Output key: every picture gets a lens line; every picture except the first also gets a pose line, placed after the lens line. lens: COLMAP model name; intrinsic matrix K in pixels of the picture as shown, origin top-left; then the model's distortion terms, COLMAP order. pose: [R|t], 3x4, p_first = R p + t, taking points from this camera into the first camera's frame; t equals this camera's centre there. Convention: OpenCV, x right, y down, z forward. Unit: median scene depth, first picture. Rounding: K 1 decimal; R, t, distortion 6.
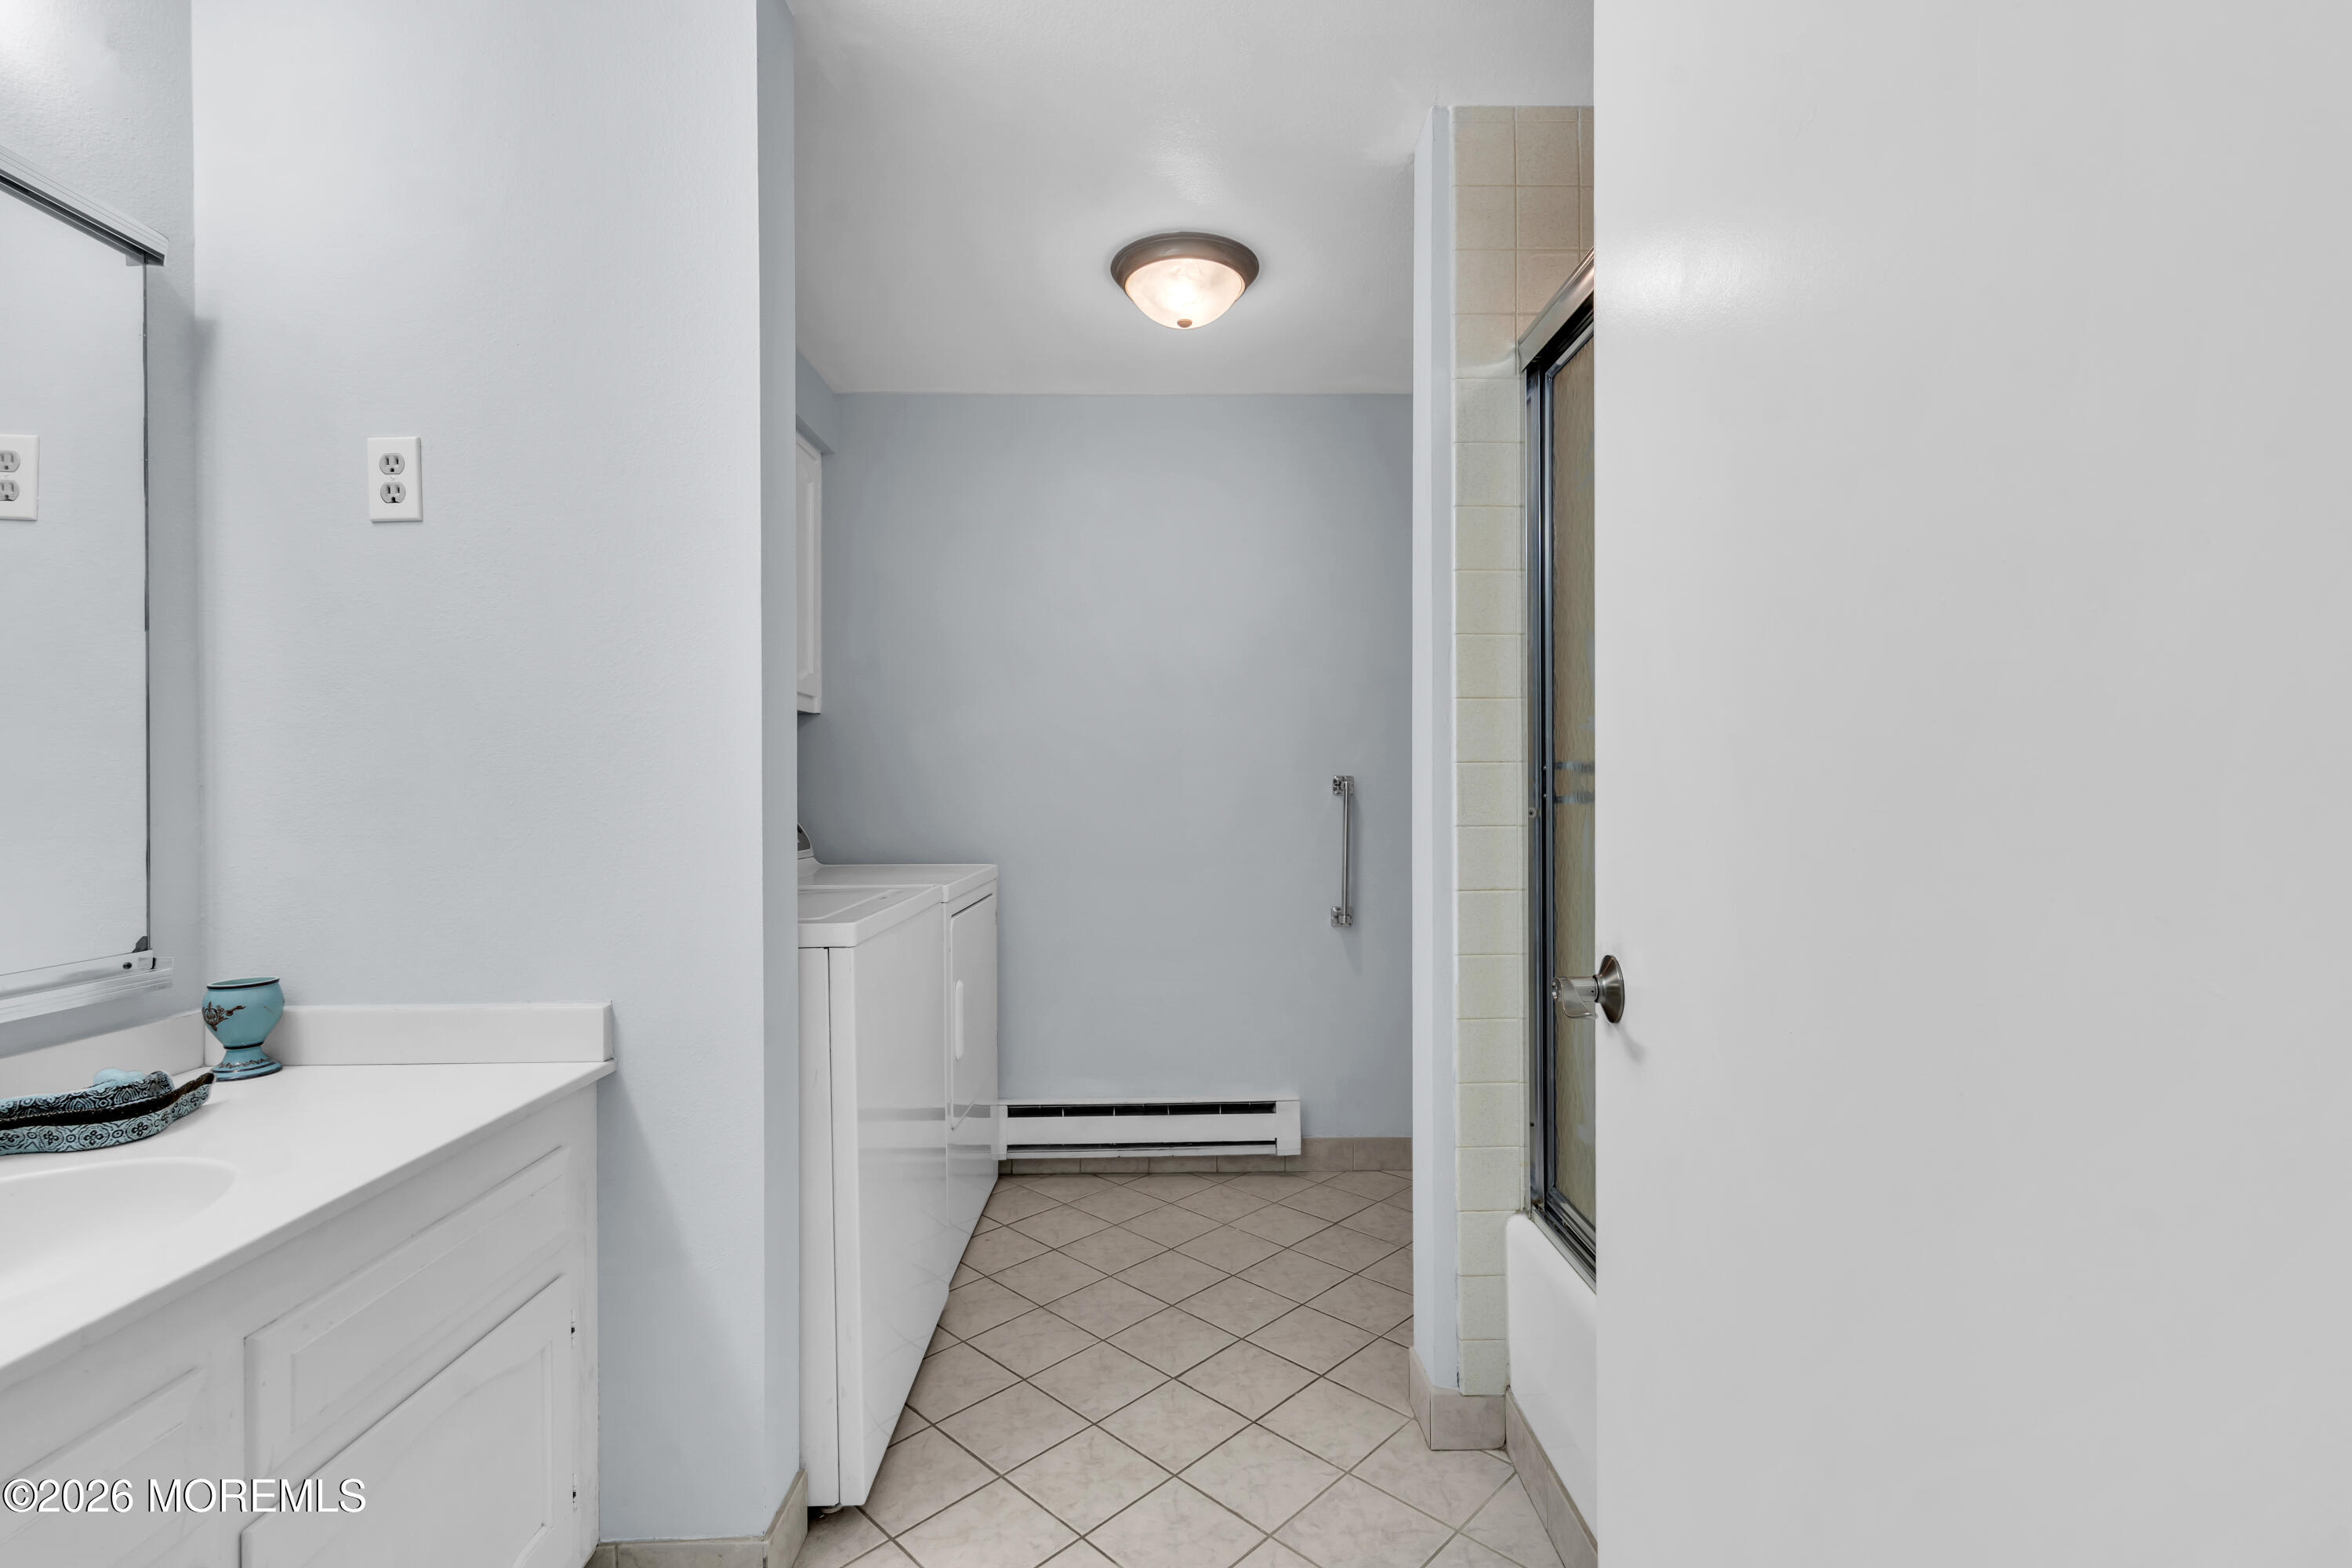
lens RADIAL K [[1064.6, 0, 1172.5], [0, 1064.6, 787.2], [0, 0, 1]] dist [-0.003042, 0.002991]
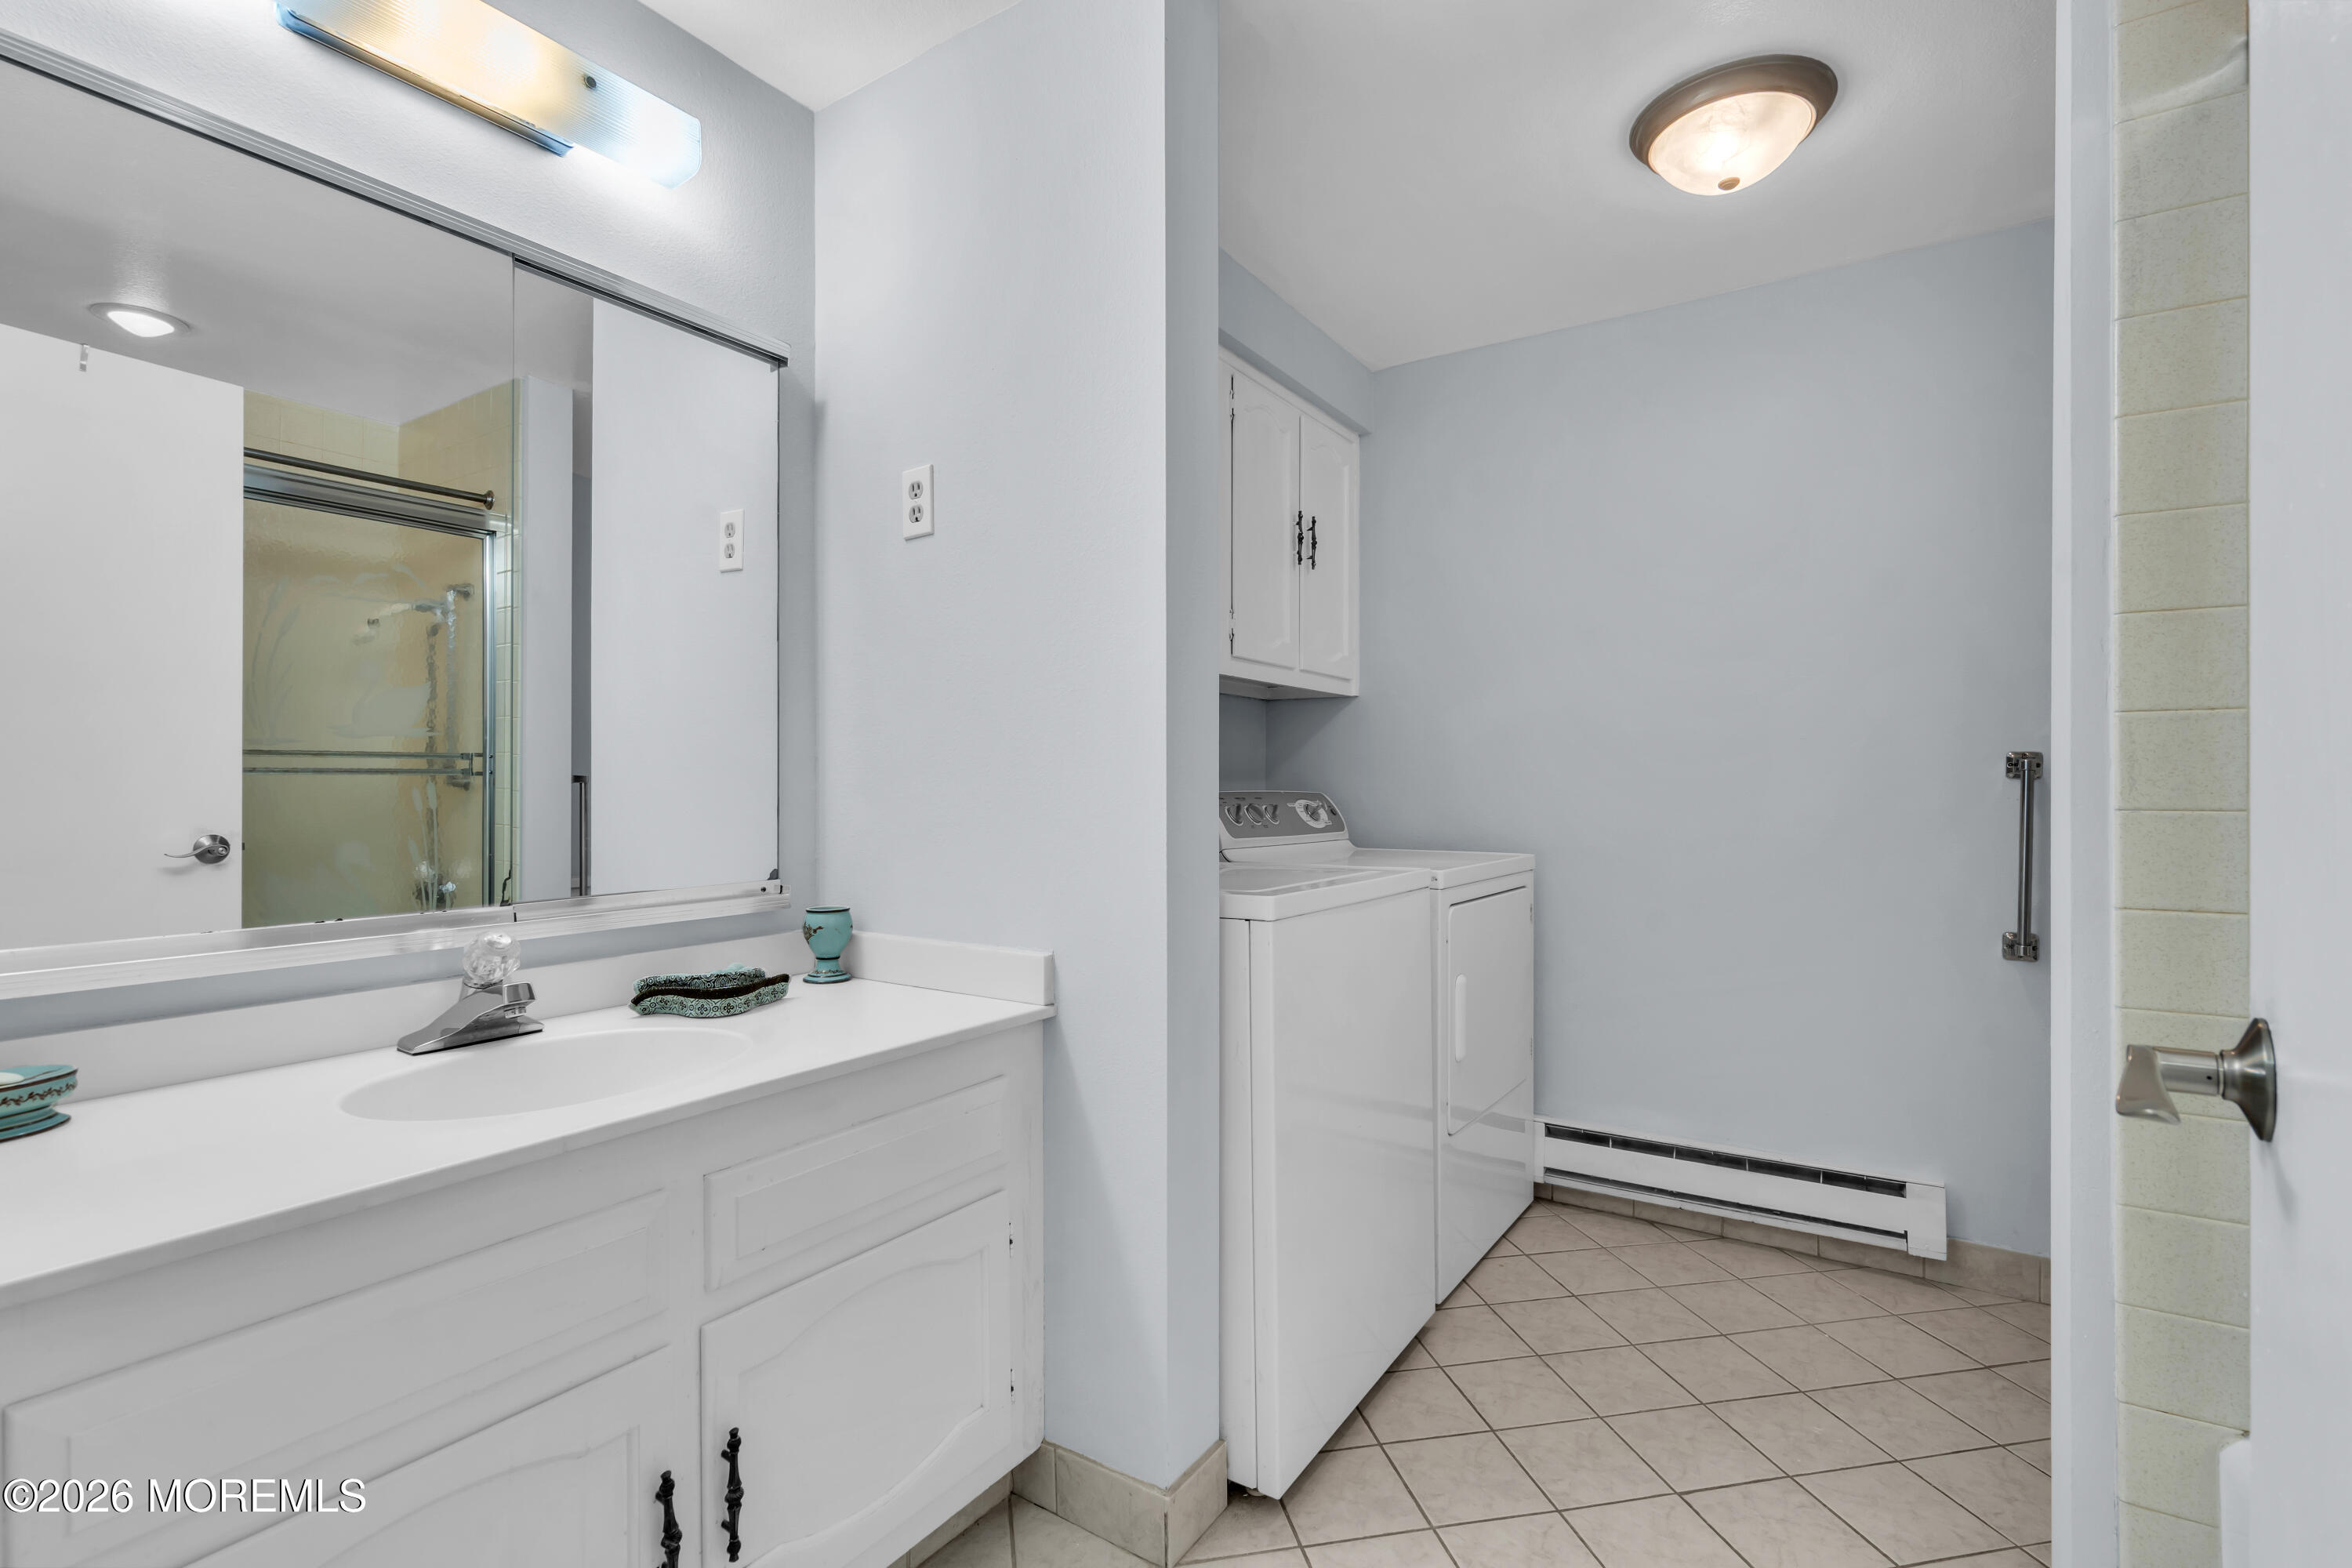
lens RADIAL K [[1064.6, 0, 1180.6], [0, 1064.6, 784.7], [0, 0, 1]] dist [-0.003042, 0.002991]
pose [[0.825290, 0.004045, -0.564694, 0.161009], [-0.004734, 0.999989, 0.000245, 0.023757], [0.564689, 0.002471, 0.825300, 0.136937]]
